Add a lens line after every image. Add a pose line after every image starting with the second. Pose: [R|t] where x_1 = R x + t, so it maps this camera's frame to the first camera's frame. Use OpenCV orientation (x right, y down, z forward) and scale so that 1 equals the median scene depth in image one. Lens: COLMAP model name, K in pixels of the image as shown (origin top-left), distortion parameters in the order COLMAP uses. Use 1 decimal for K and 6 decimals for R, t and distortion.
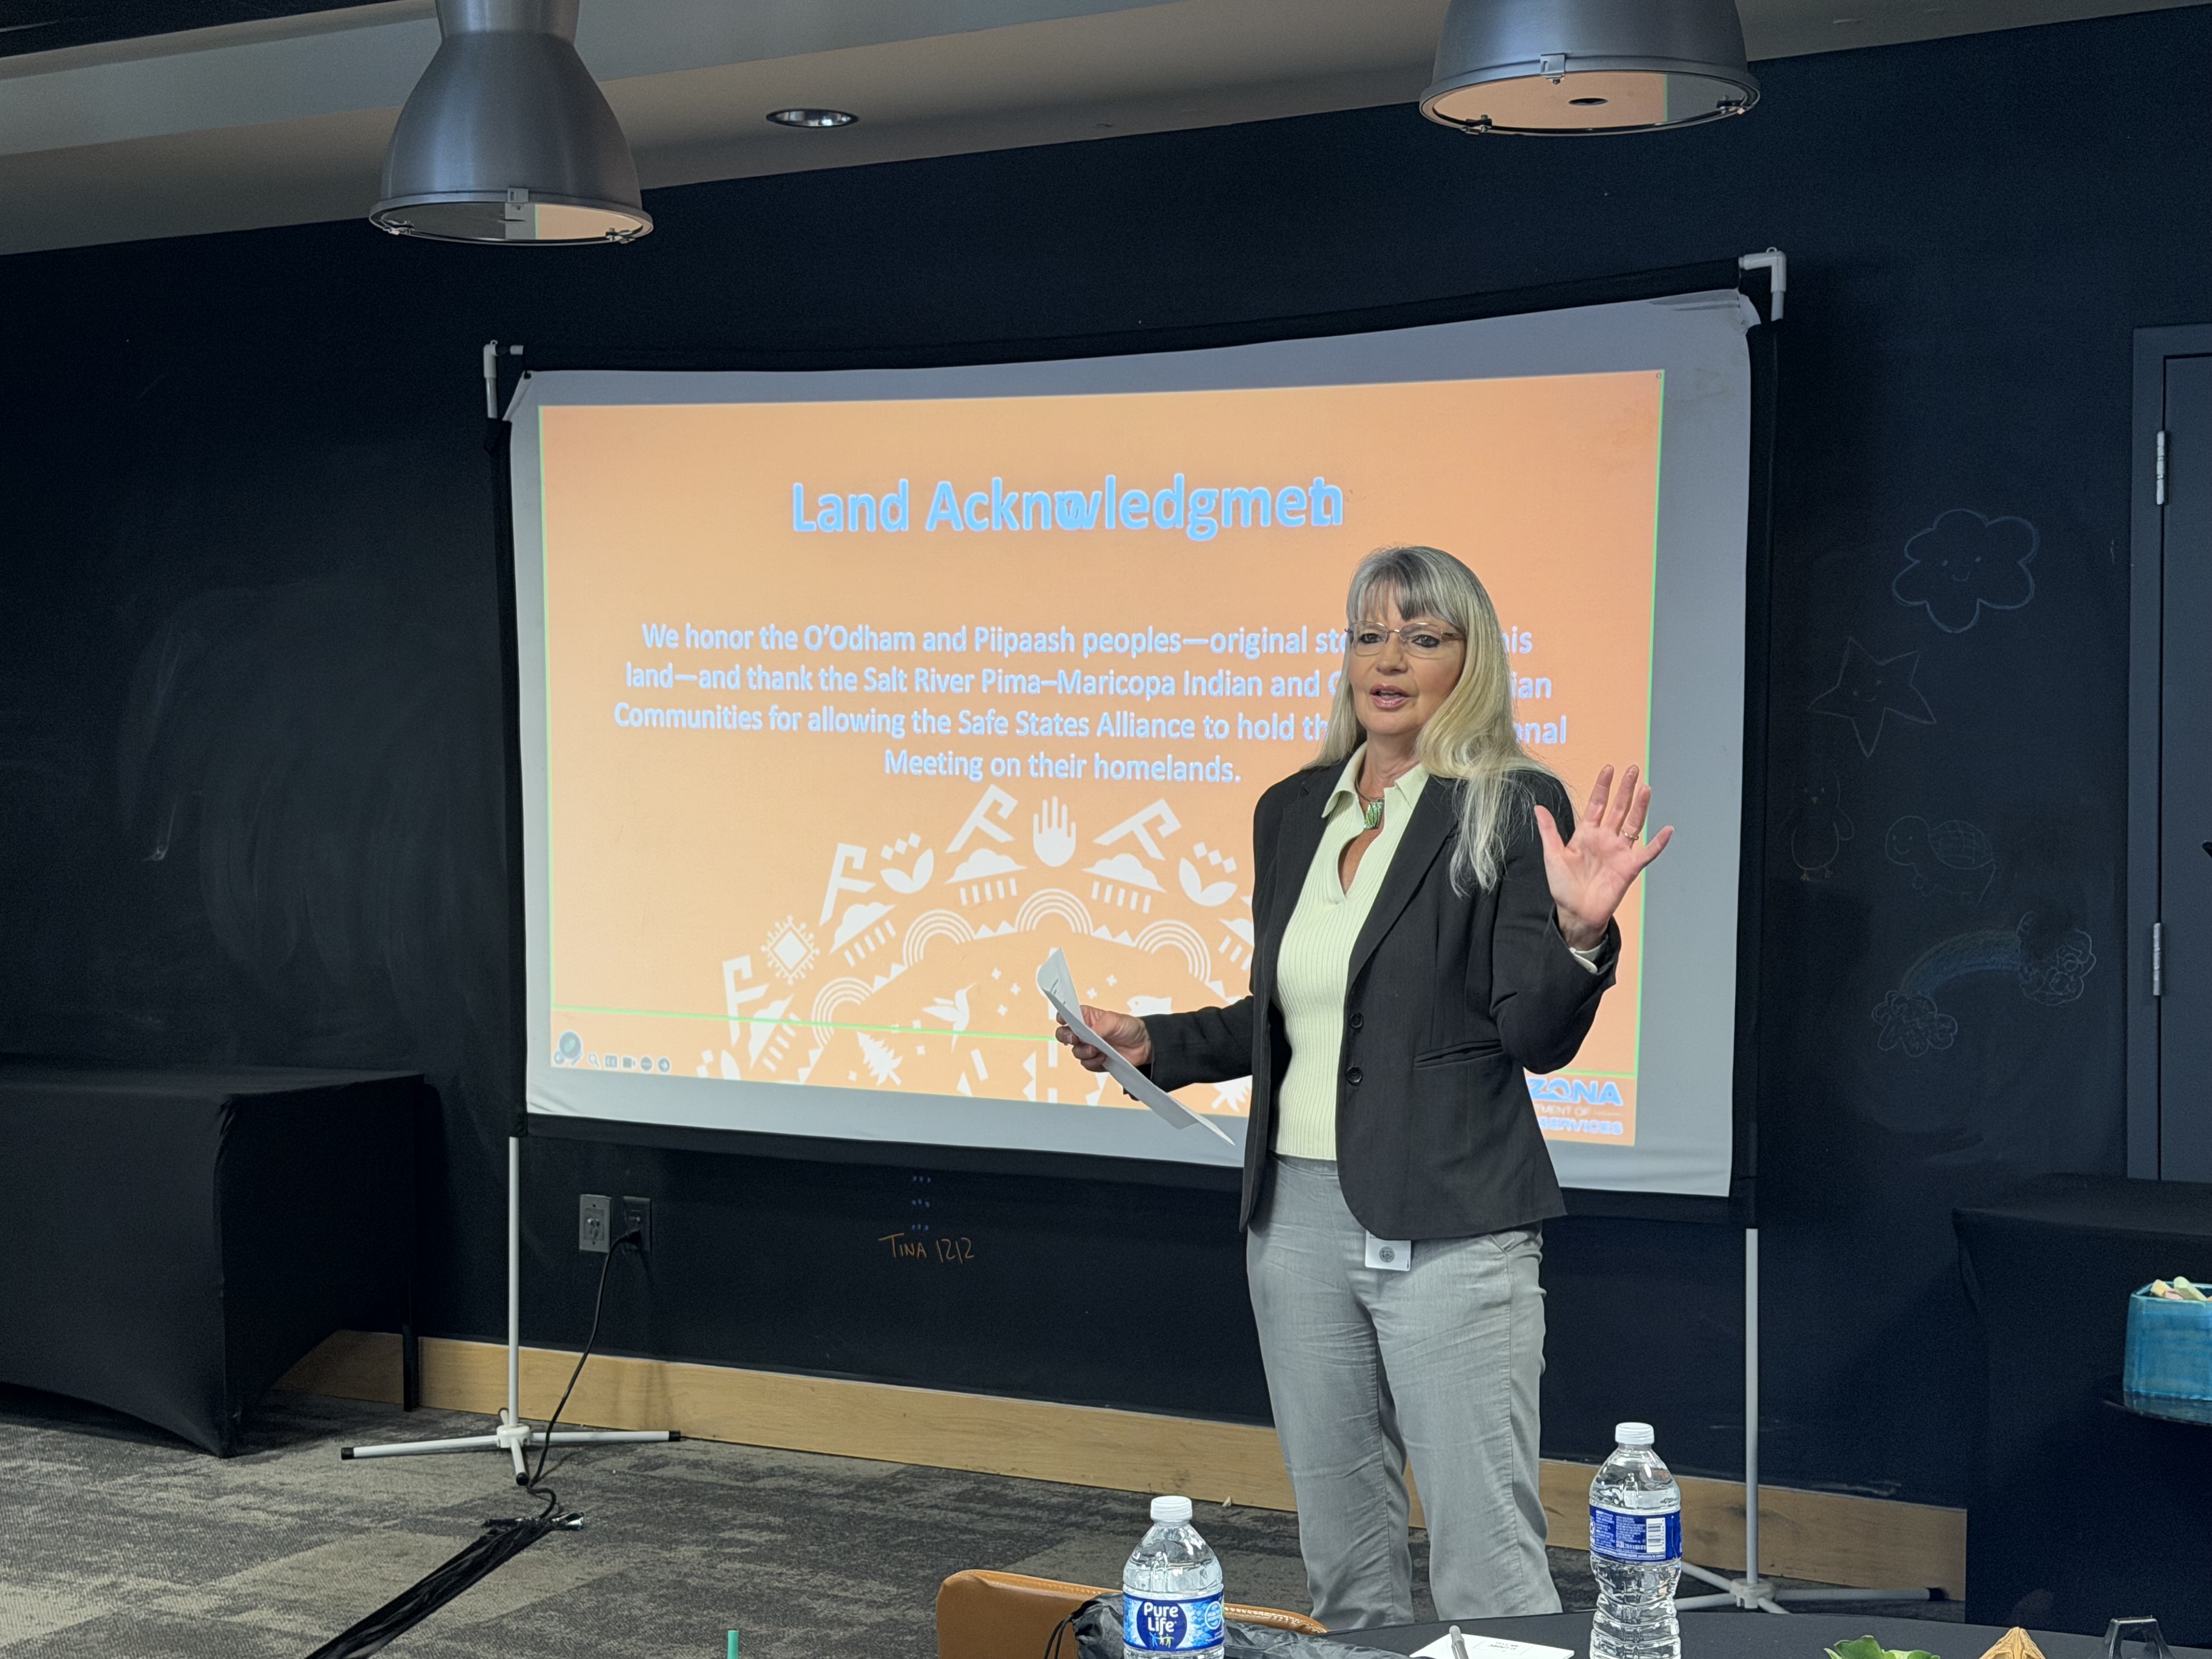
lens RADIAL K [[3109.6, 0, 1123.6], [0, 3109.6, 831.1], [0, 0, 1]] dist [0.132988, 0.000000]
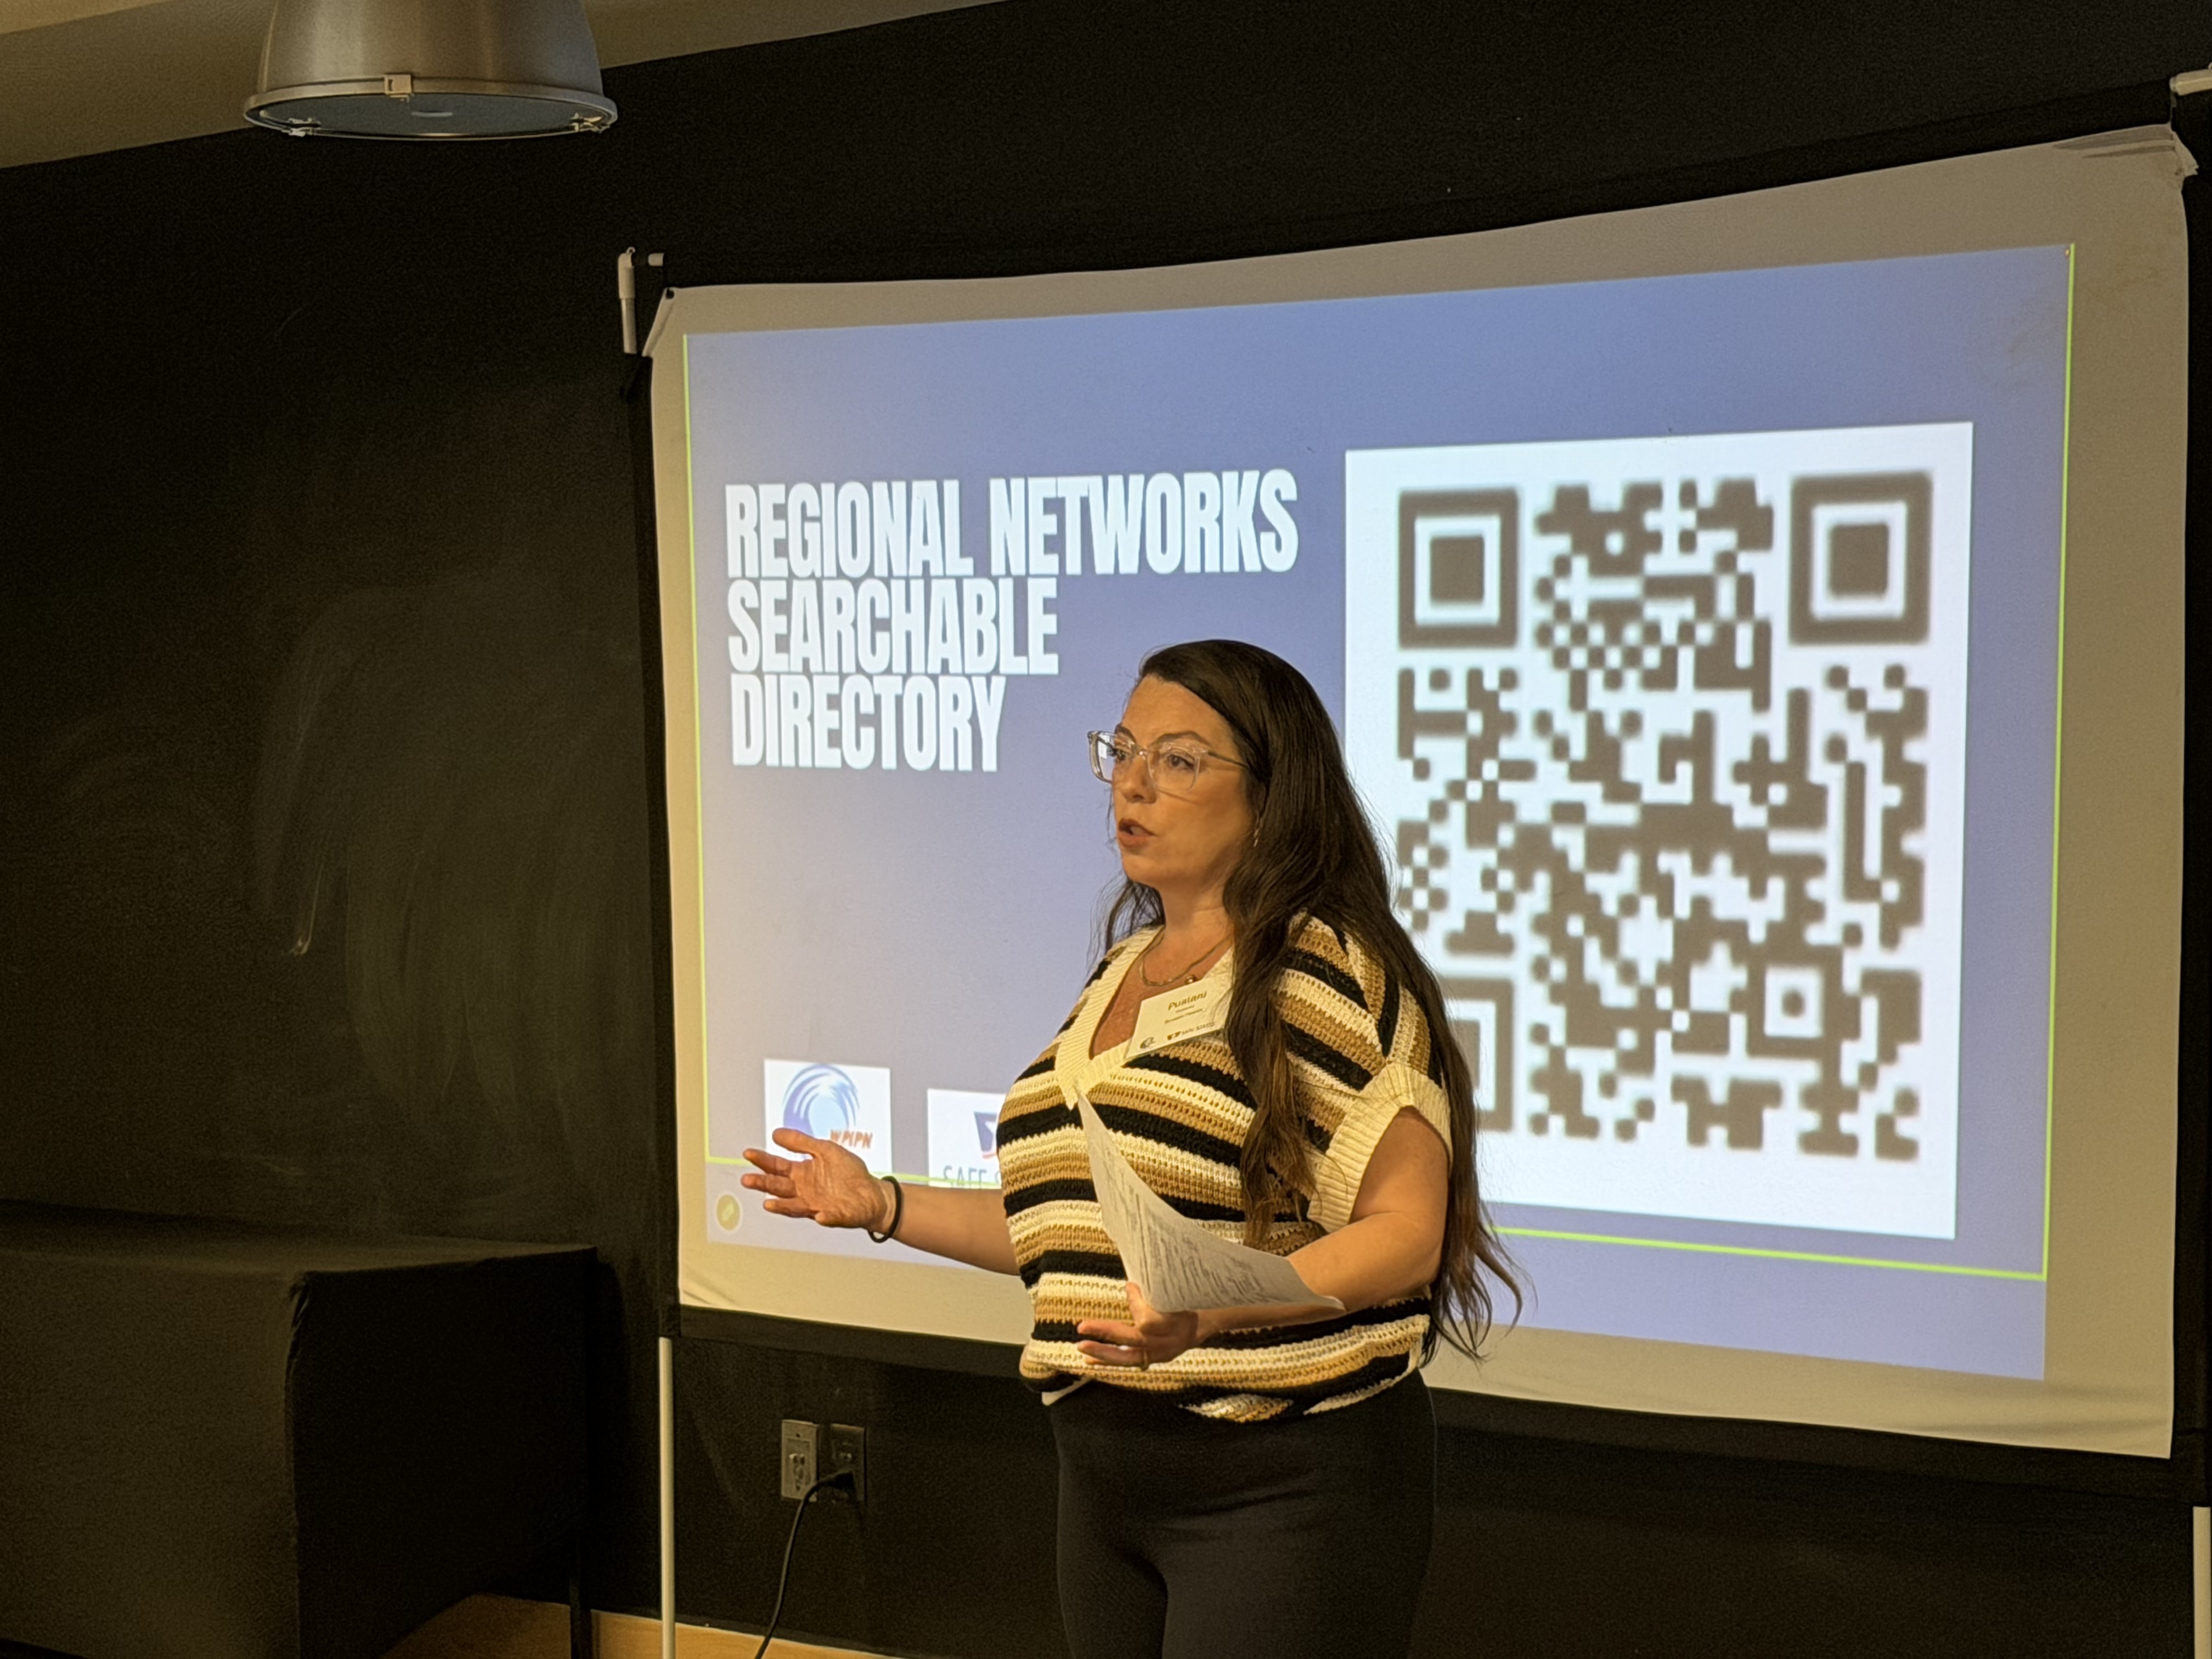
lens RADIAL K [[4764.7, 0, 1187.9], [0, 4764.7, 814.5], [0, 0, 1]] dist [0.154078, 0.000000]
pose [[0.970357, -0.007787, -0.241549, 0.207516], [0.004065, 0.999865, -0.015902, -0.006042], [0.241640, 0.014449, 0.970258, -0.054785]]
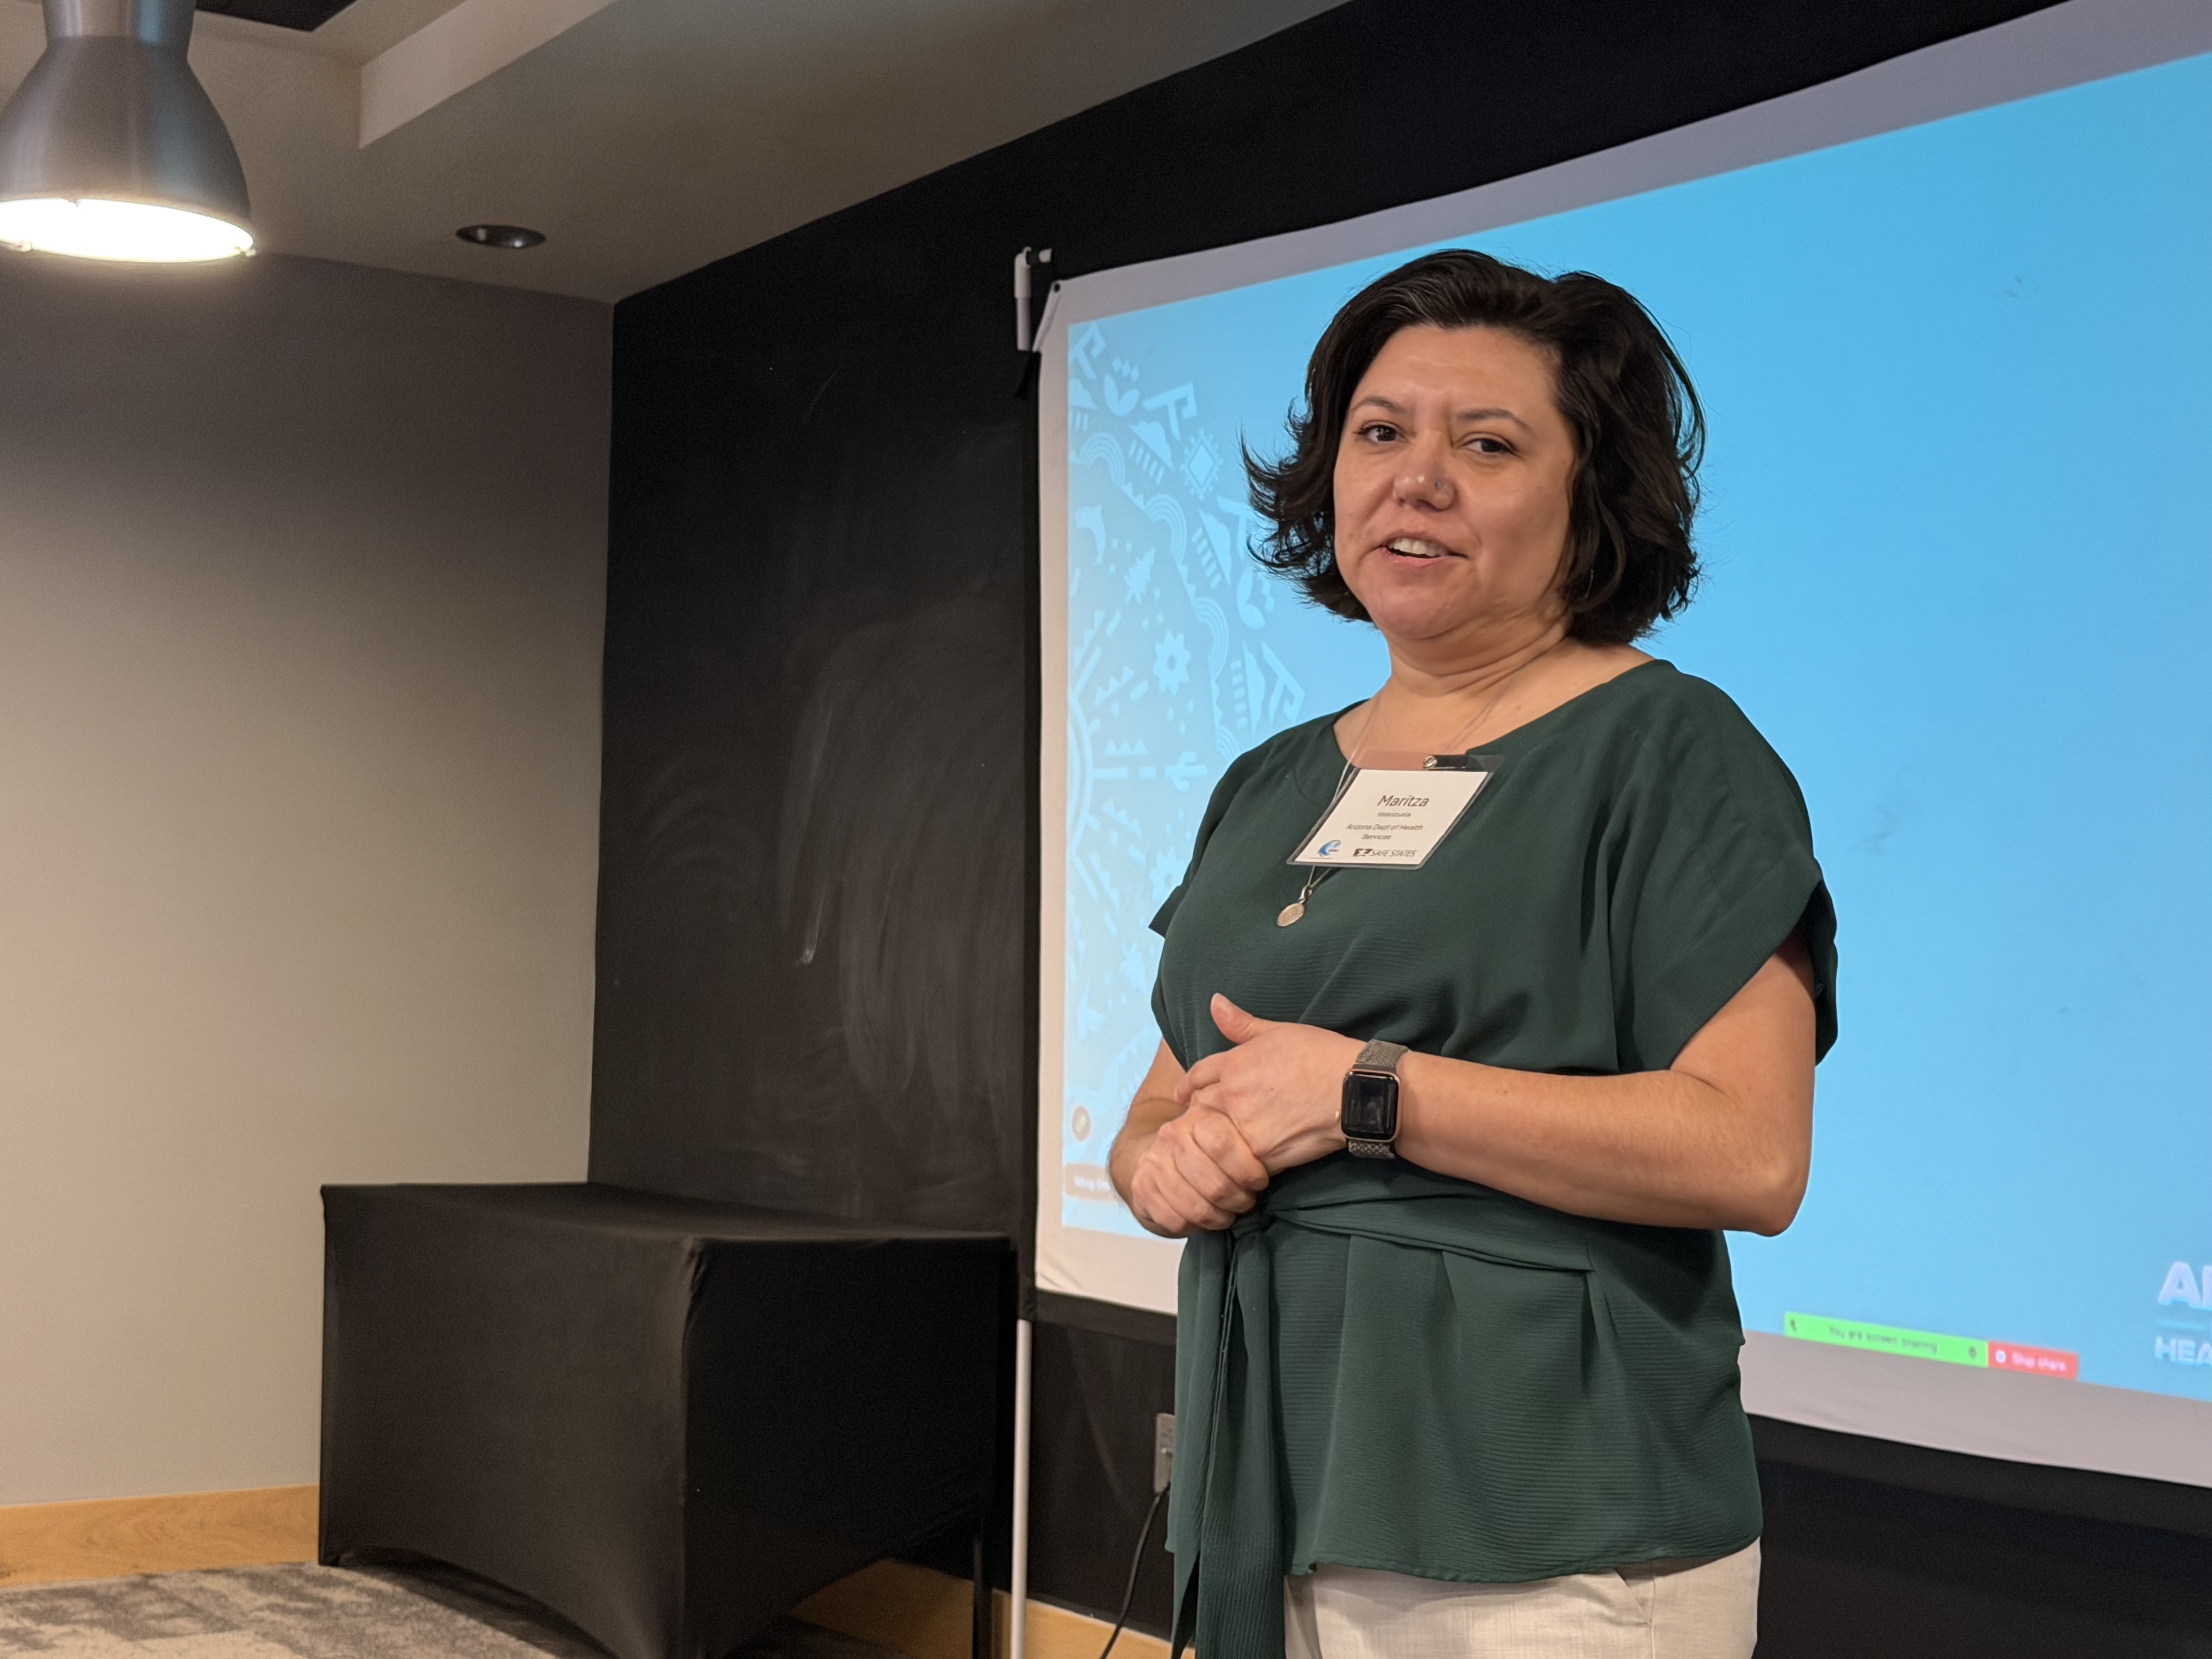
lens RADIAL K [[3213.3, 0, 1179.0], [0, 3213.3, 787.9], [0, 0, 1]] dist [0.072945, 0.000000]
pose [[0.894986, -0.009380, -0.445995, 0.186787], [-0.032515, 0.995748, -0.086191, 0.040515], [0.444907, 0.091641, 0.890876, 0.362530]]
